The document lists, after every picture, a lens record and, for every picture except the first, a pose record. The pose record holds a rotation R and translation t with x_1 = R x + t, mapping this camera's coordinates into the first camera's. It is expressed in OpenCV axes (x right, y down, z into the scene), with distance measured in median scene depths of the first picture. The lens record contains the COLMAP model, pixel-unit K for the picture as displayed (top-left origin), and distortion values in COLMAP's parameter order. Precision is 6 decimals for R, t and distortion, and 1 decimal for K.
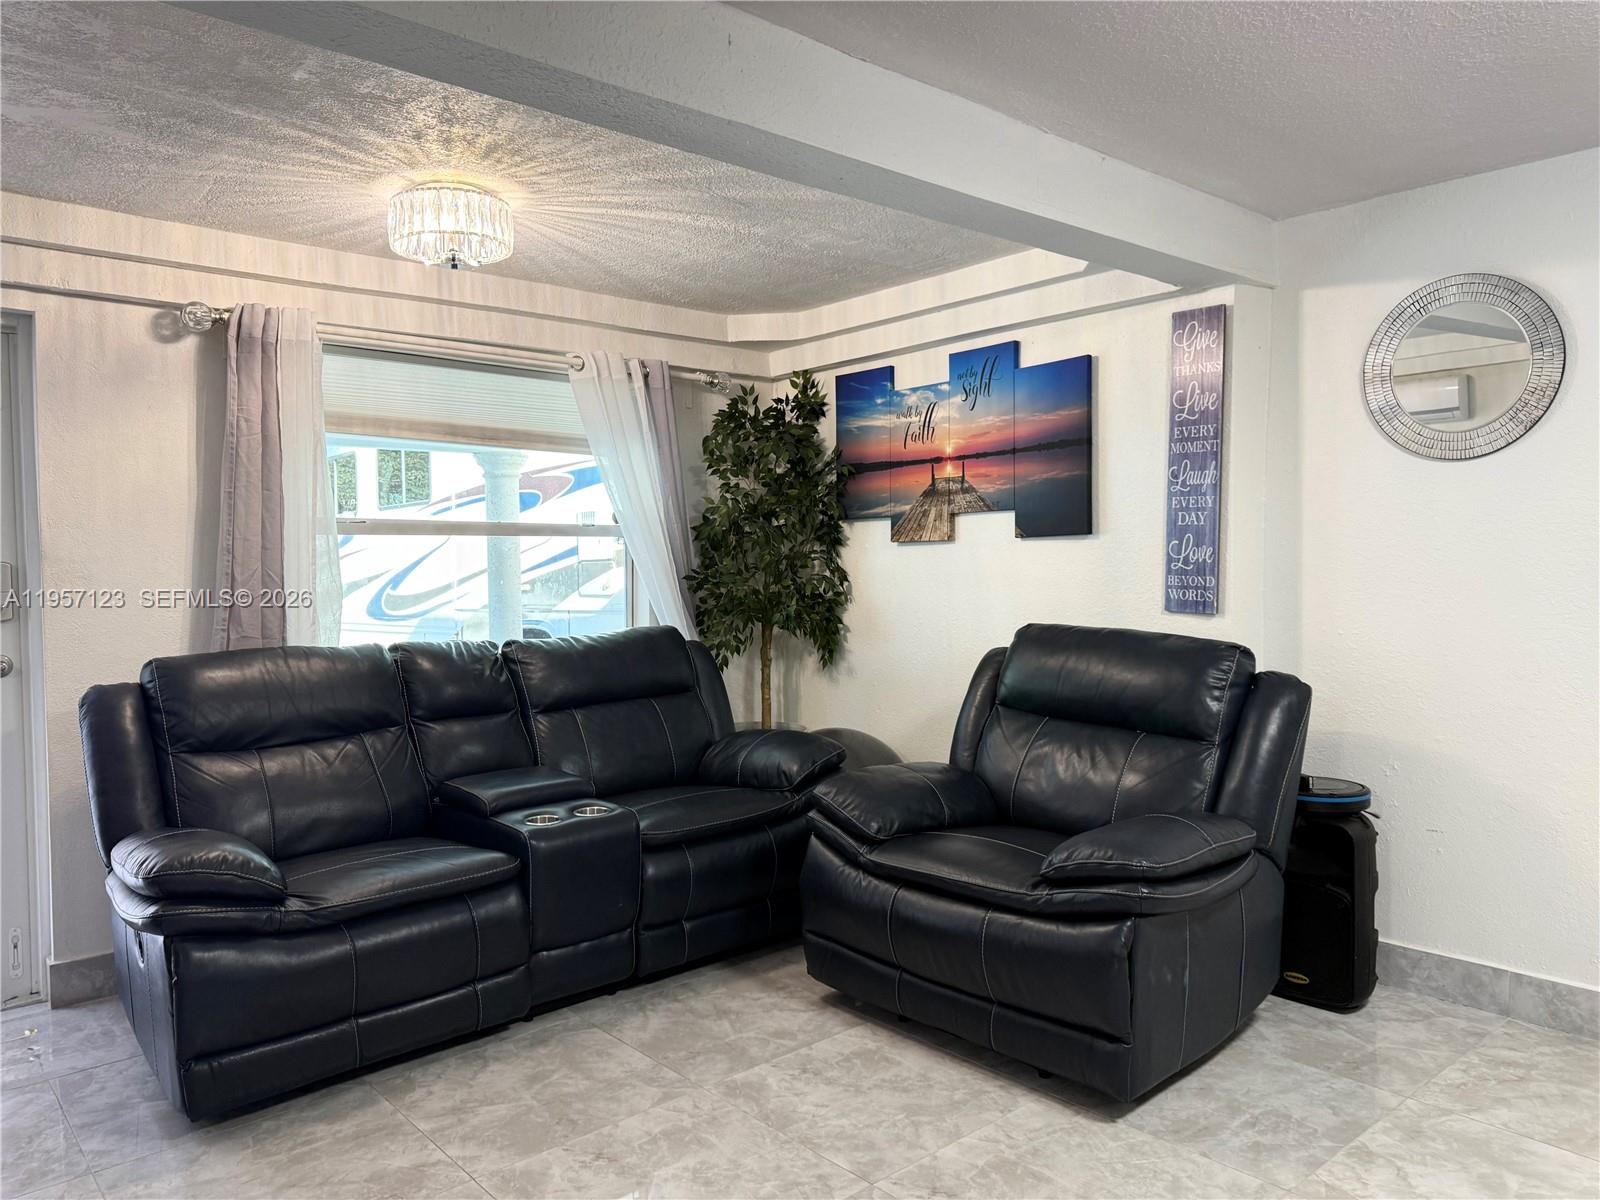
lens RADIAL K [[1123.8, 0, 802.6], [0, 1123.8, 604.3], [0, 0, 1]] dist [0.078501, -0.078469]
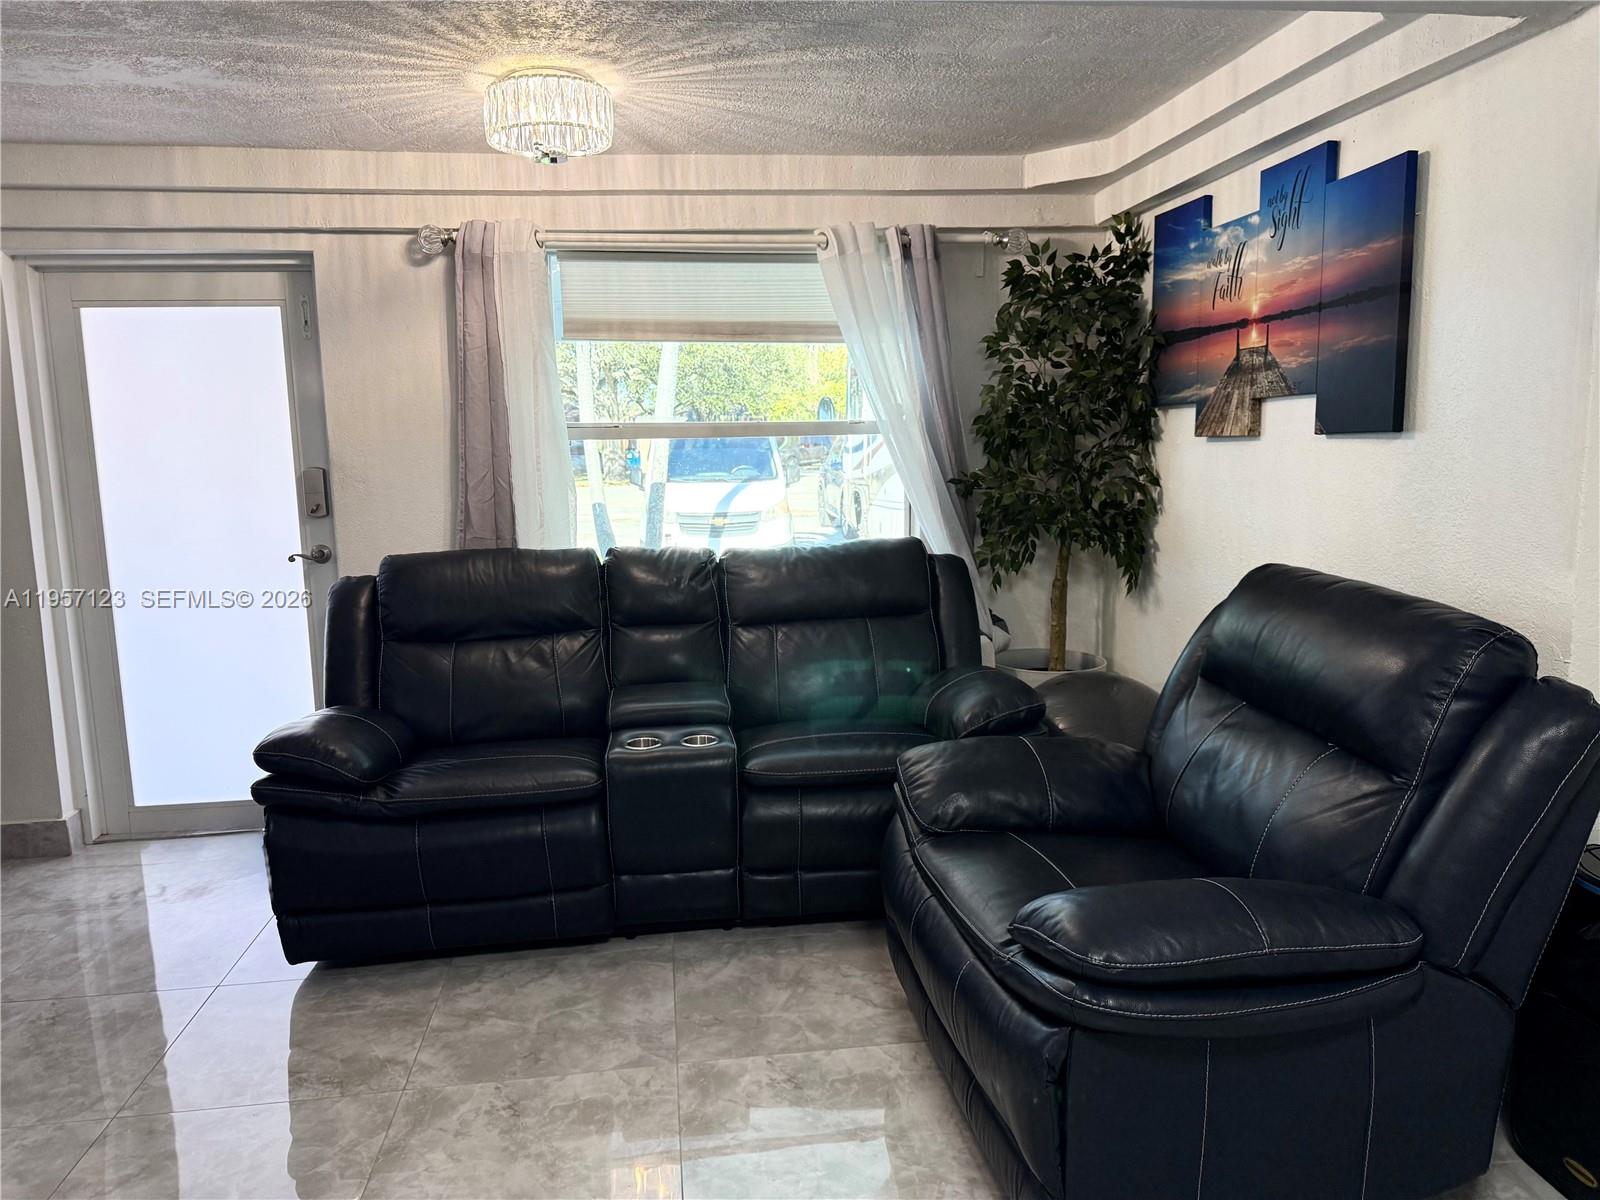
lens RADIAL K [[1123.8, 0, 791.3], [0, 1123.8, 610.1], [0, 0, 1]] dist [0.078501, -0.078469]
pose [[0.830851, 0.078741, -0.550896, 0.321516], [-0.010195, 0.991926, 0.126404, -0.037592], [0.556401, -0.099407, 0.824946, 0.230006]]
